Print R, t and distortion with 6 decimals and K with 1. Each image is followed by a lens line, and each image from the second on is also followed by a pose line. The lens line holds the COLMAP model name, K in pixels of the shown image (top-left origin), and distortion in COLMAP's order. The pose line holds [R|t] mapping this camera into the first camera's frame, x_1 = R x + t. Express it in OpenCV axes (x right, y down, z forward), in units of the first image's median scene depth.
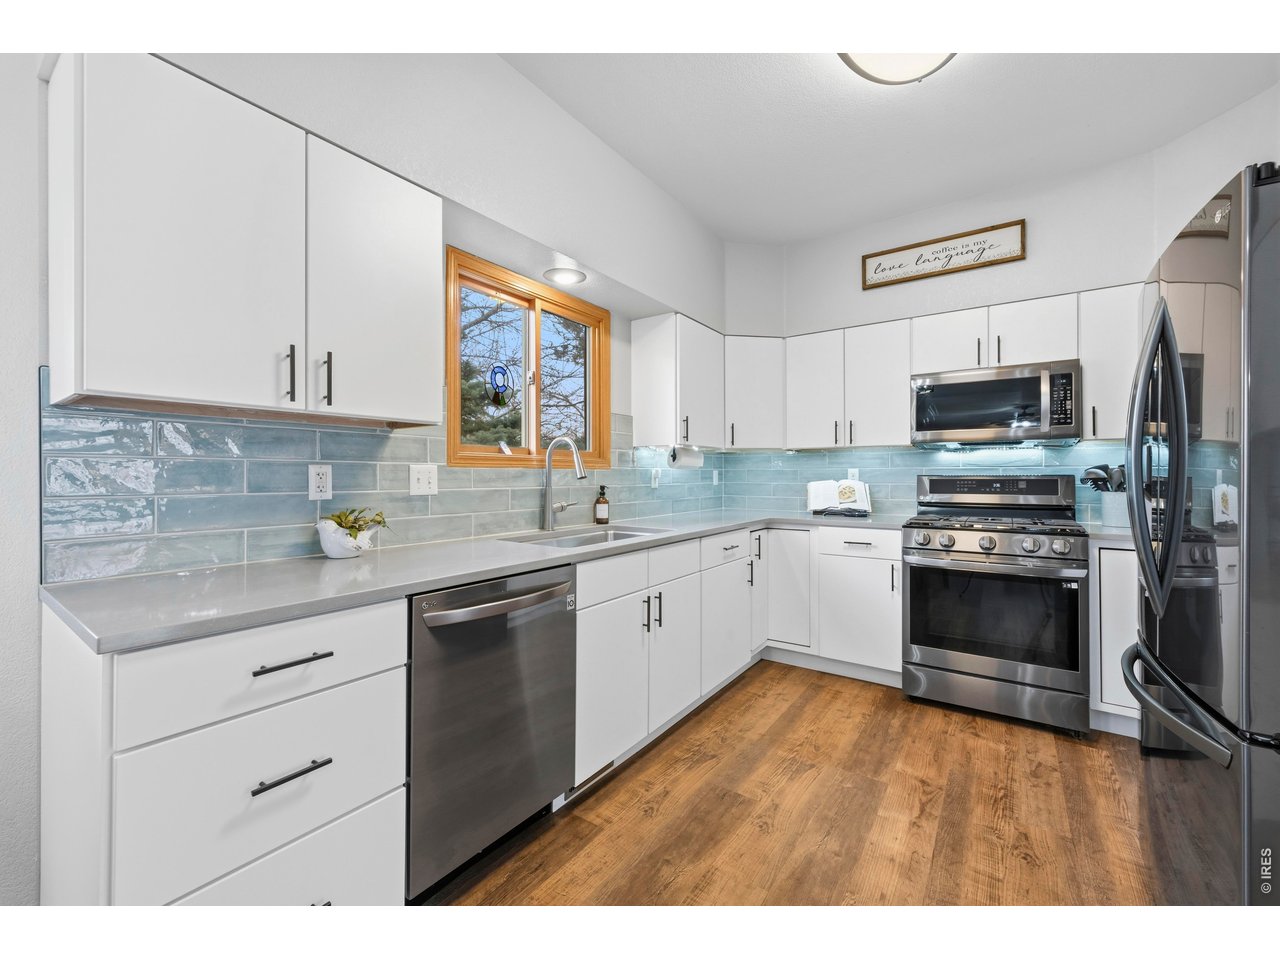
lens RADIAL K [[516.3, 0, 645.9], [0, 516.3, 474.9], [0, 0, 1]] dist [0.002558, 0.000130]
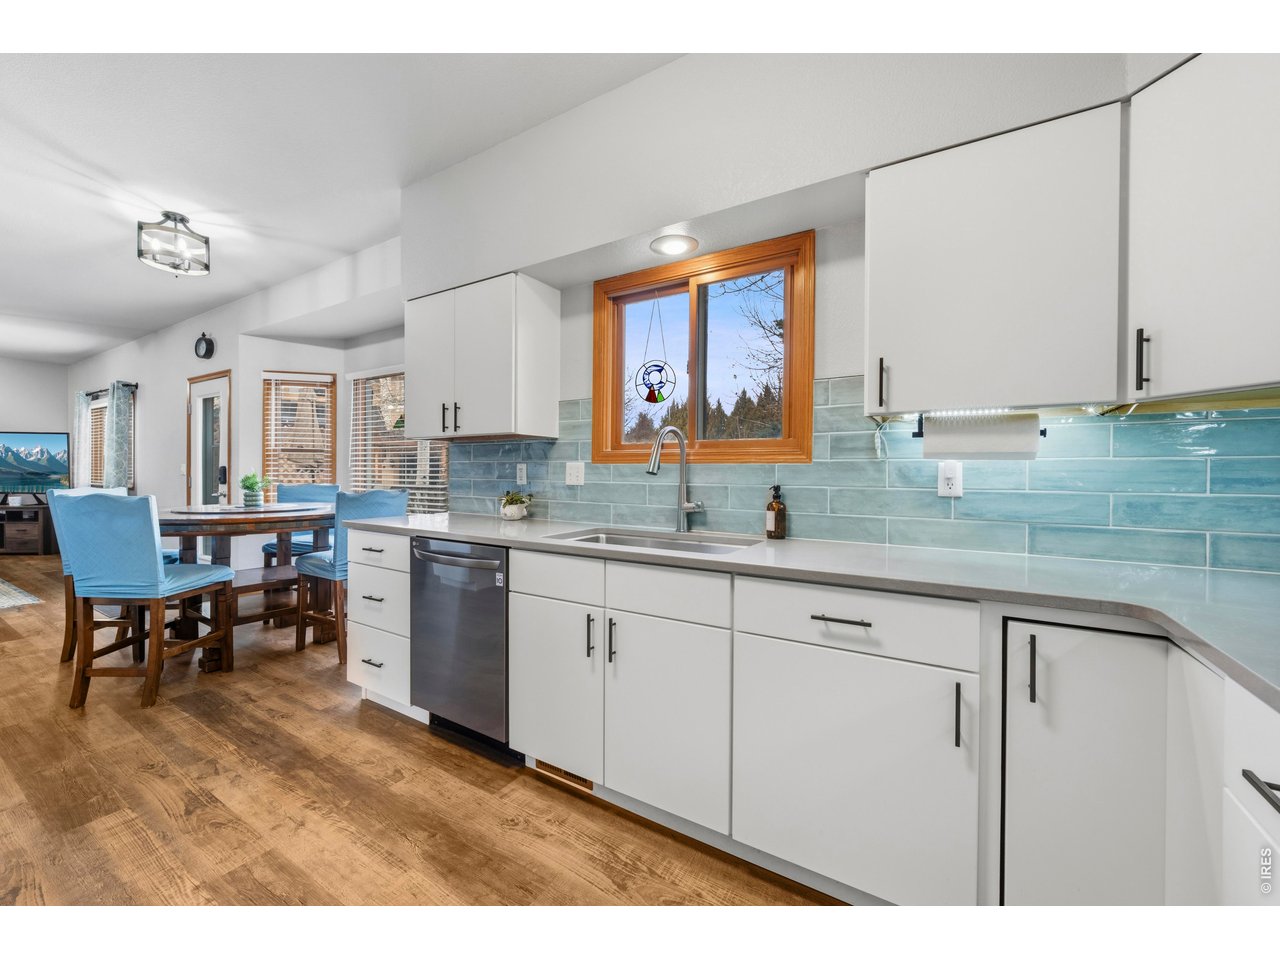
lens RADIAL K [[516.3, 0, 637.3], [0, 516.3, 477.7], [0, 0, 1]] dist [0.002558, 0.000130]
pose [[0.050967, 0.011683, -0.998632, 0.685322], [-0.005759, 0.999918, 0.011404, 0.002875], [0.998684, 0.005170, 0.051030, 0.841824]]
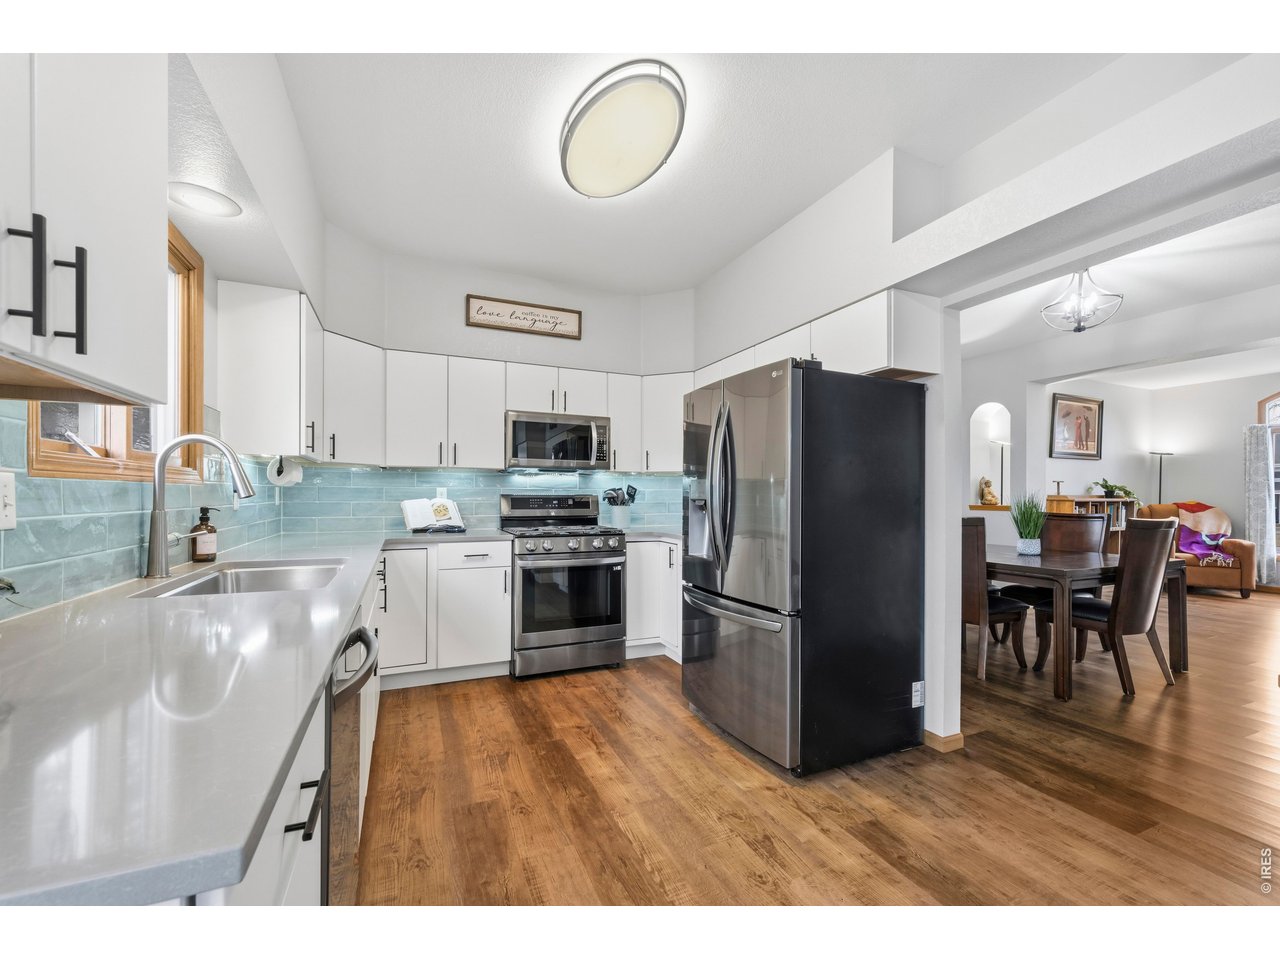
lens RADIAL K [[516.3, 0, 631.1], [0, 516.3, 495.8], [0, 0, 1]] dist [0.002558, 0.000130]
pose [[0.536580, 0.001980, 0.843847, -0.401251], [-0.005795, 0.999982, 0.001338, 0.000995], [-0.843829, -0.005609, 0.536582, 0.146853]]
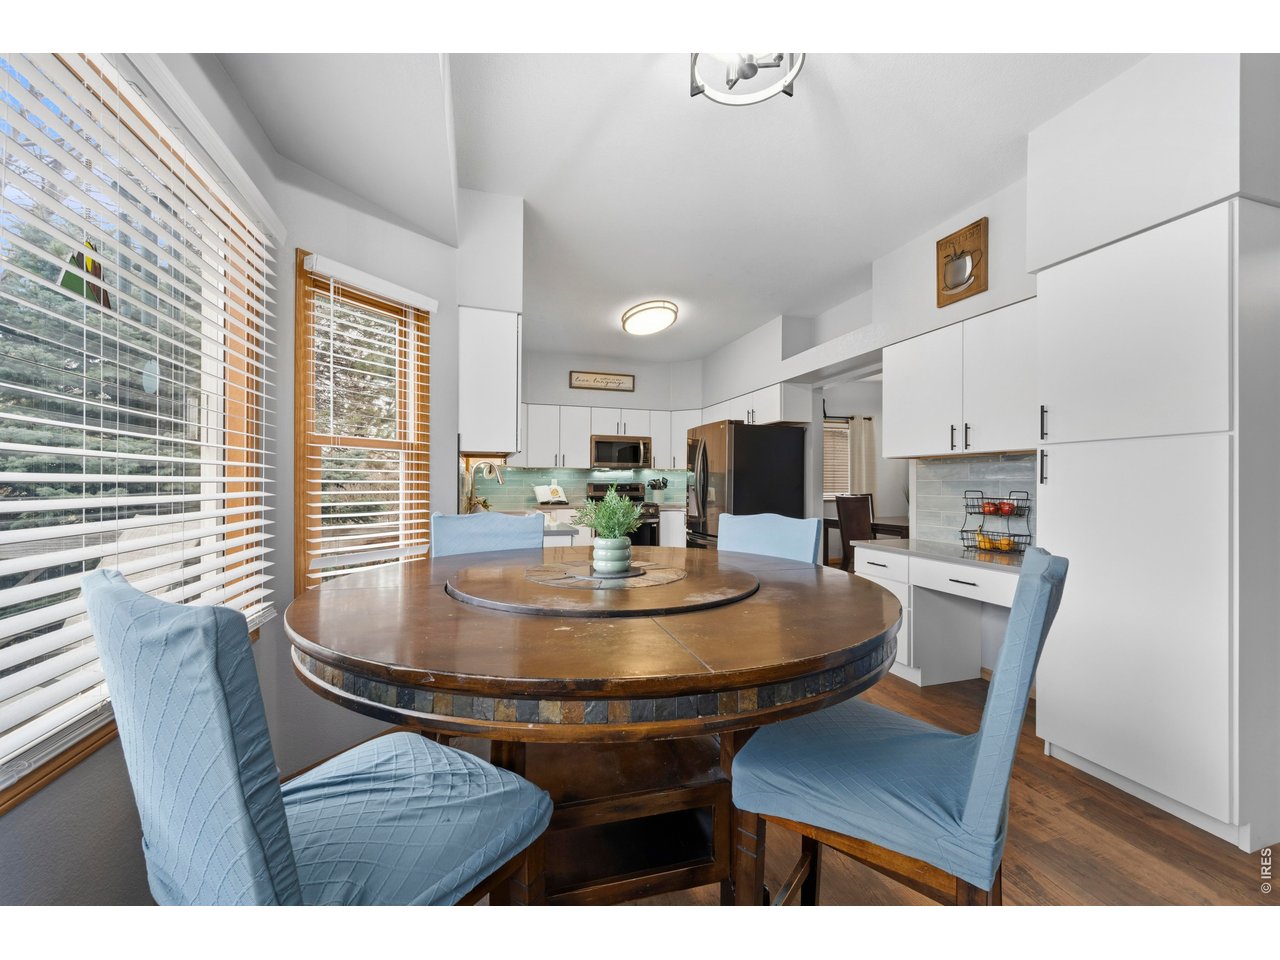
lens RADIAL K [[516.3, 0, 641.3], [0, 516.3, 483.3], [0, 0, 1]] dist [0.002558, 0.000130]
pose [[0.620143, 0.005621, 0.784469, -1.194375], [-0.006668, 0.999976, -0.001894, 0.005473], [-0.784461, -0.004057, 0.620165, -0.537686]]
